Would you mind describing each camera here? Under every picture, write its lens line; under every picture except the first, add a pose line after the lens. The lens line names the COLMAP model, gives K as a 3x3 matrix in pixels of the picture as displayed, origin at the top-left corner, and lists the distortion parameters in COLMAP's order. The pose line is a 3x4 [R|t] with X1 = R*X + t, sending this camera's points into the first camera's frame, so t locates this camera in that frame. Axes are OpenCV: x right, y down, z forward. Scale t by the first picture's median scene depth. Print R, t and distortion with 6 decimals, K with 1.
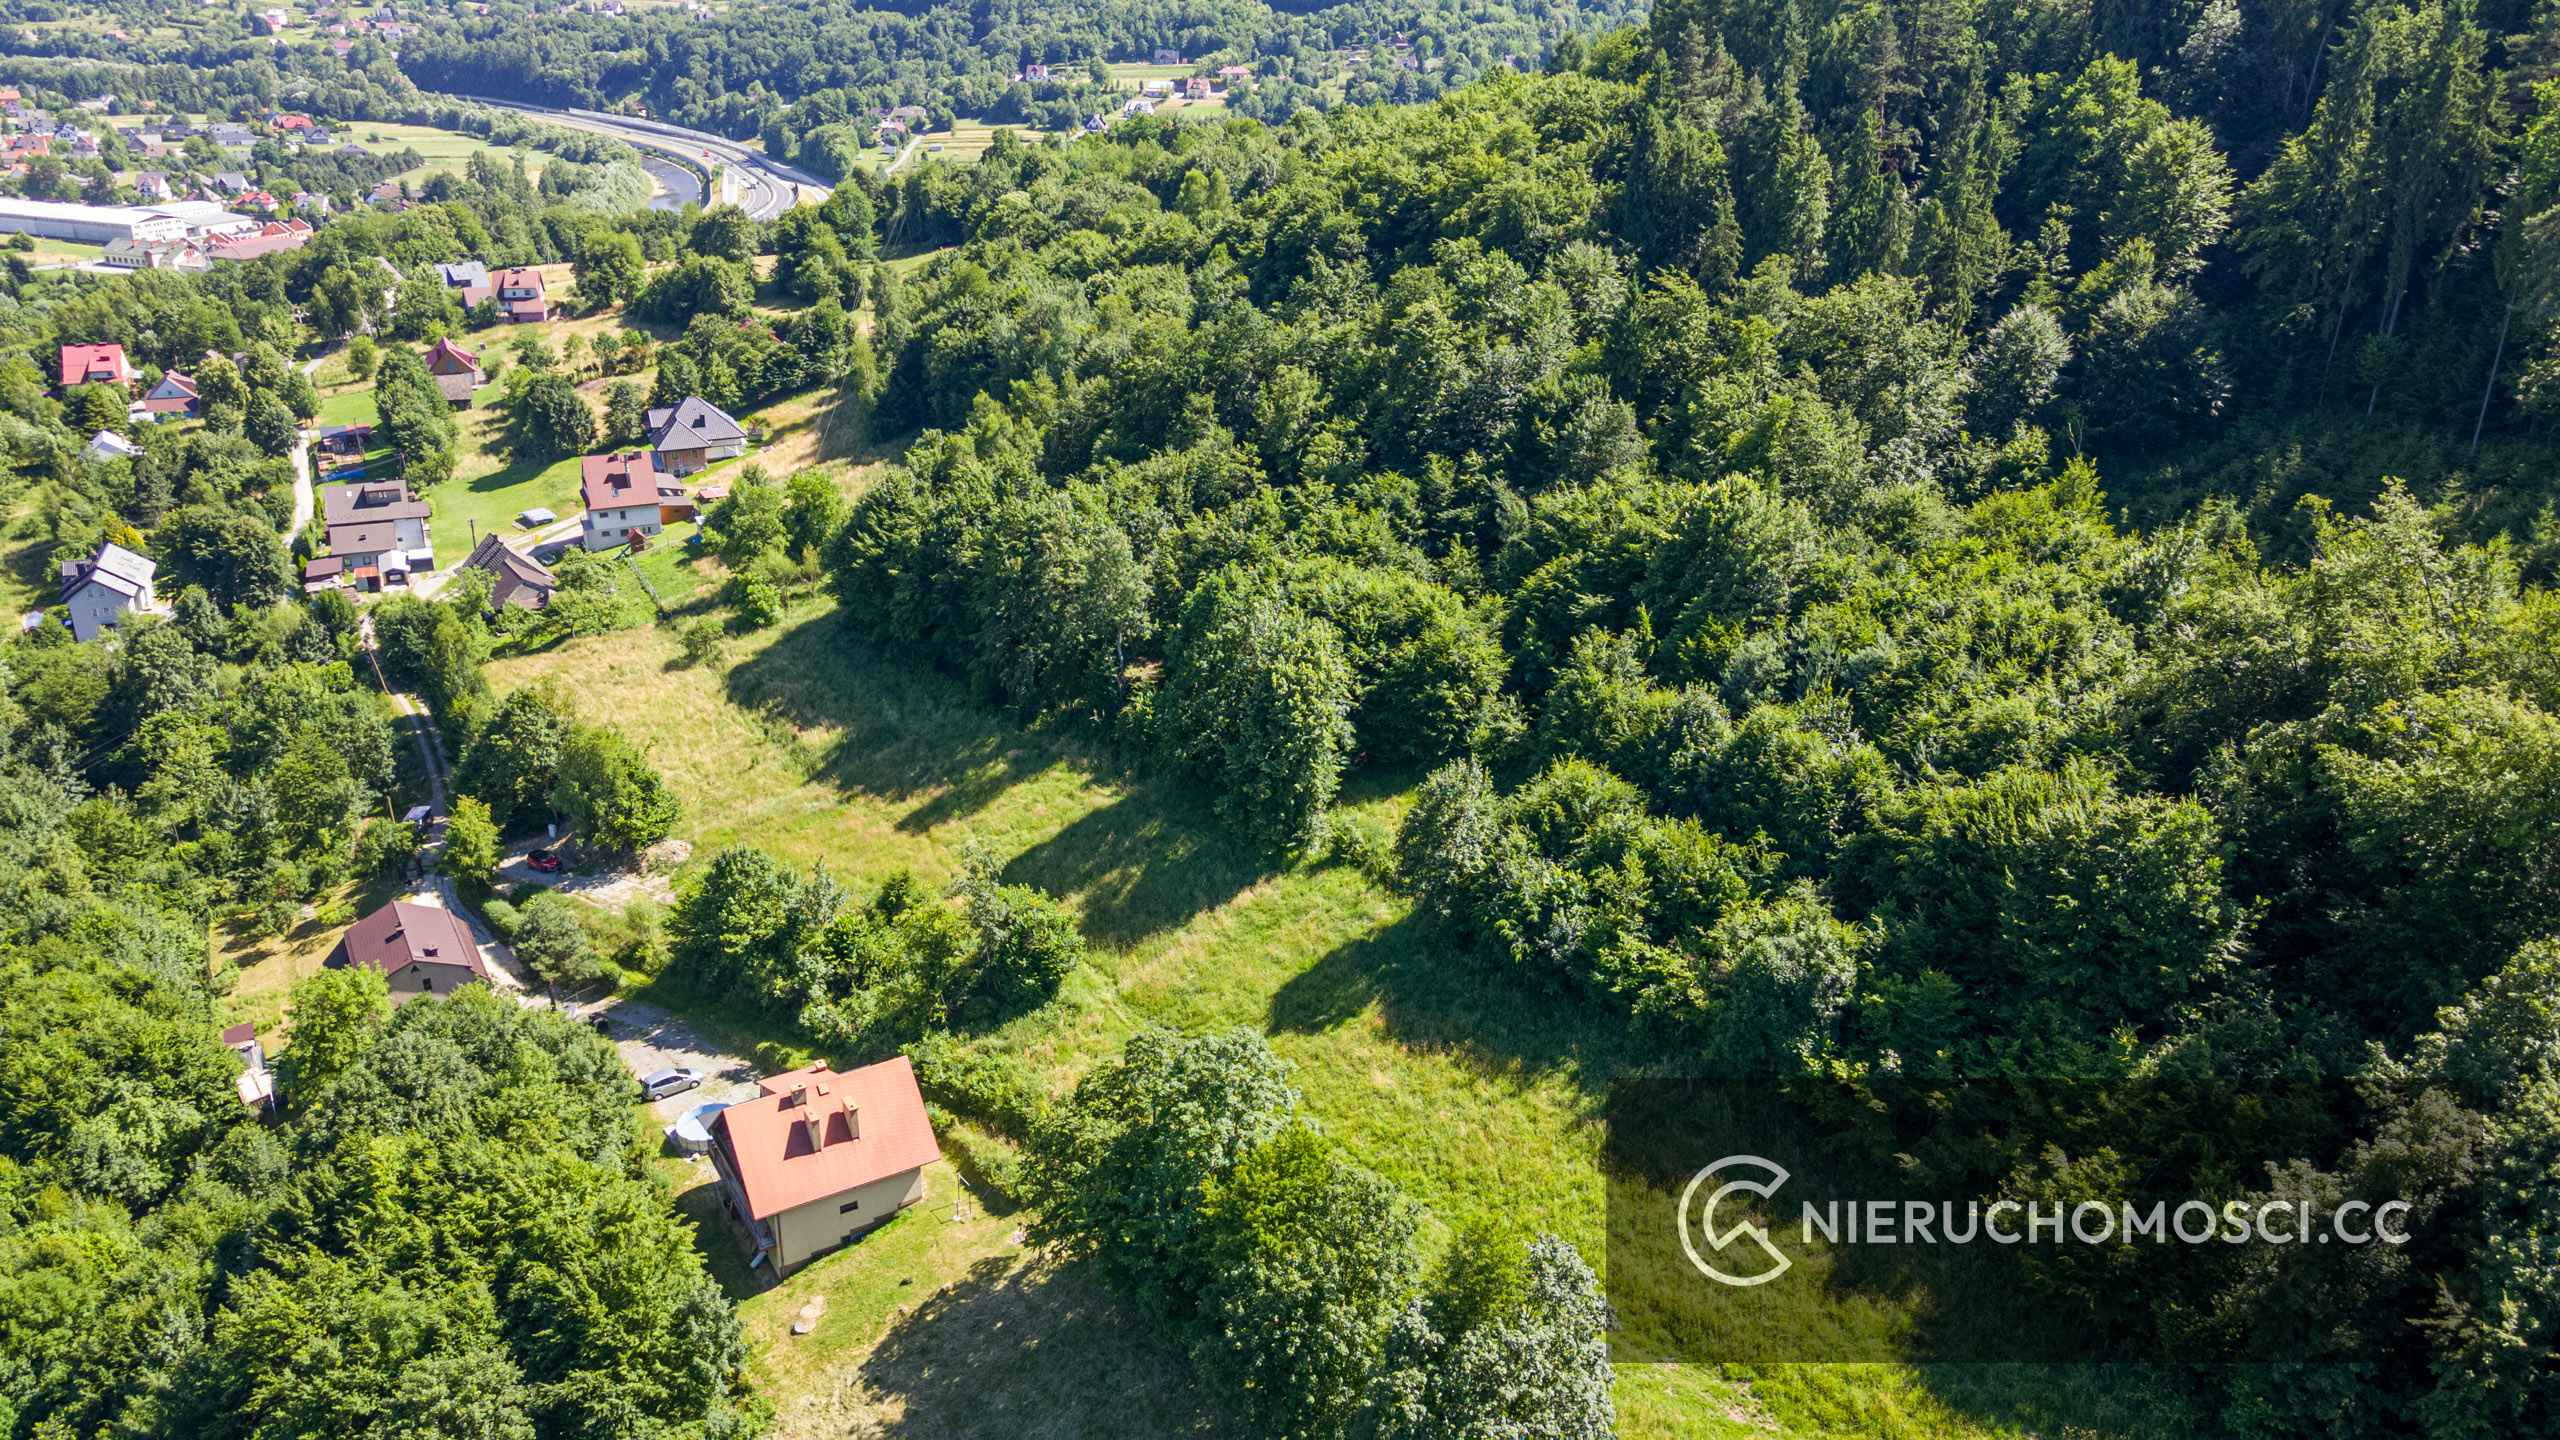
lens RADIAL K [[1888.0, 0, 1290.6], [0, 1888.0, 709.7], [0, 0, 1]] dist [0.036855, 0.013043]
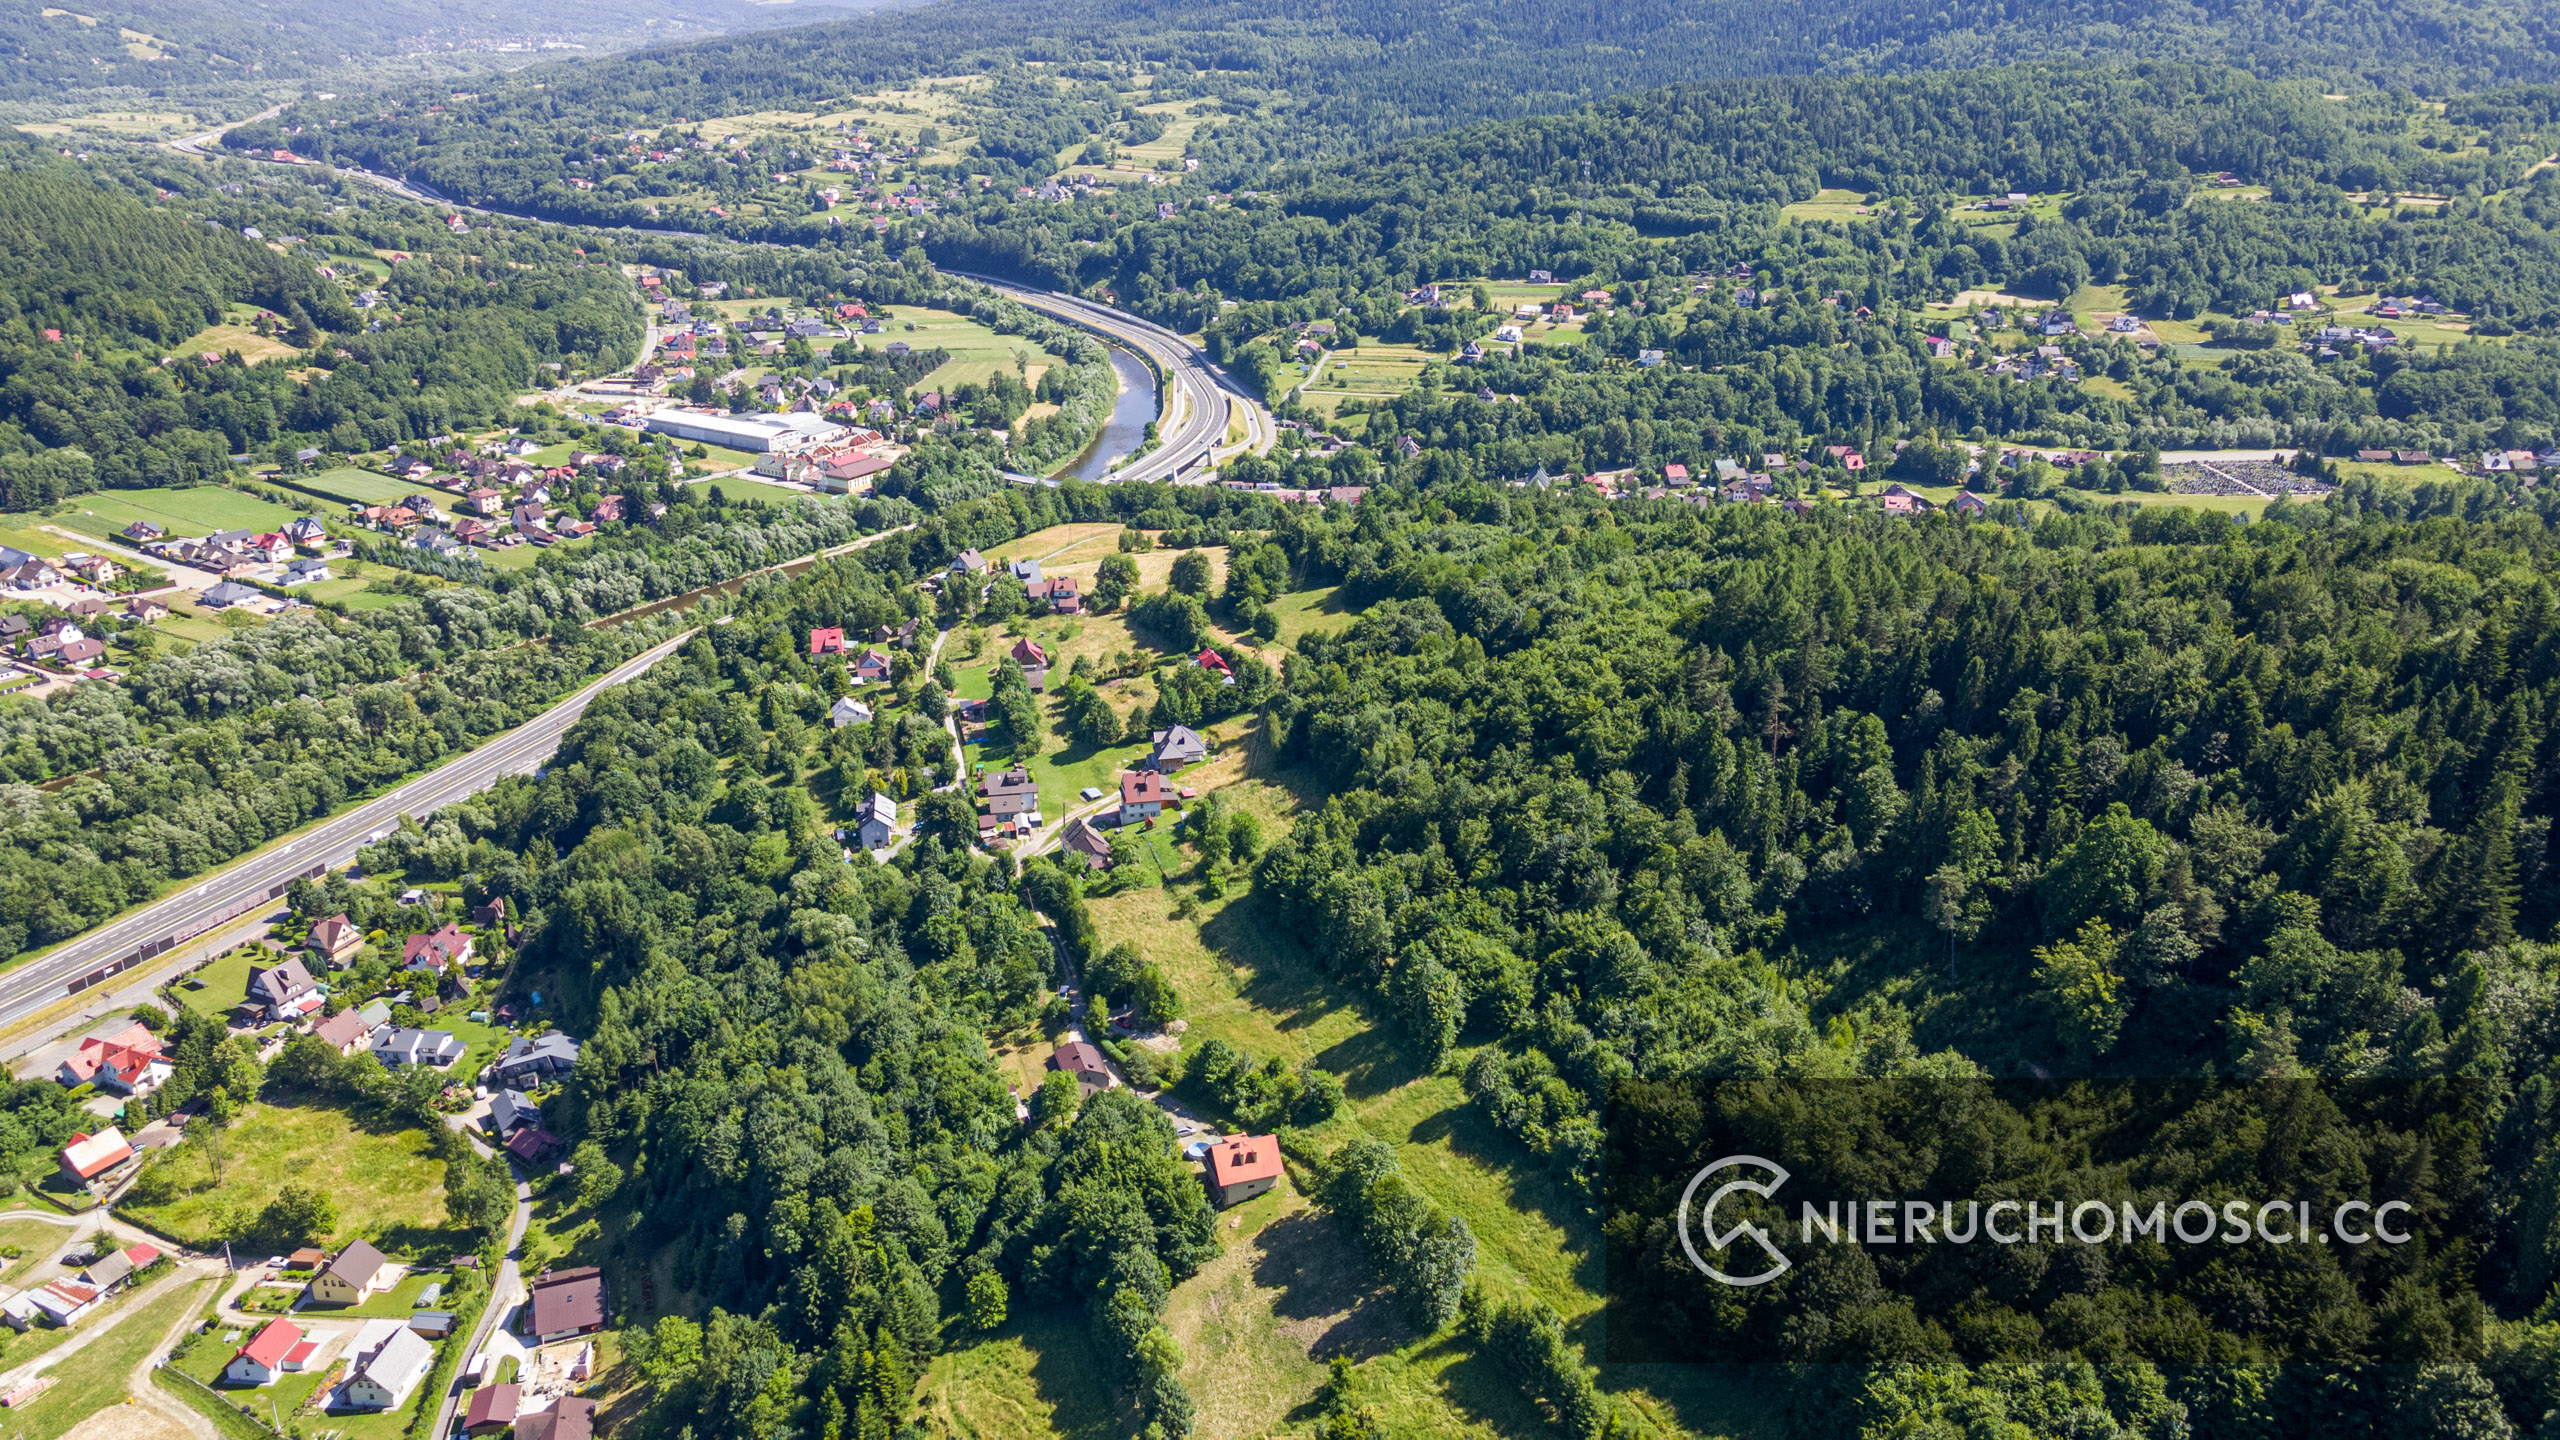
lens RADIAL K [[1888.0, 0, 1252.5], [0, 1888.0, 705.6], [0, 0, 1]] dist [0.036855, 0.013043]
pose [[0.973969, 0.068065, -0.216222, 0.168367], [-0.074391, 0.997003, -0.021245, -0.200094], [0.214128, 0.036777, 0.976113, -0.908239]]
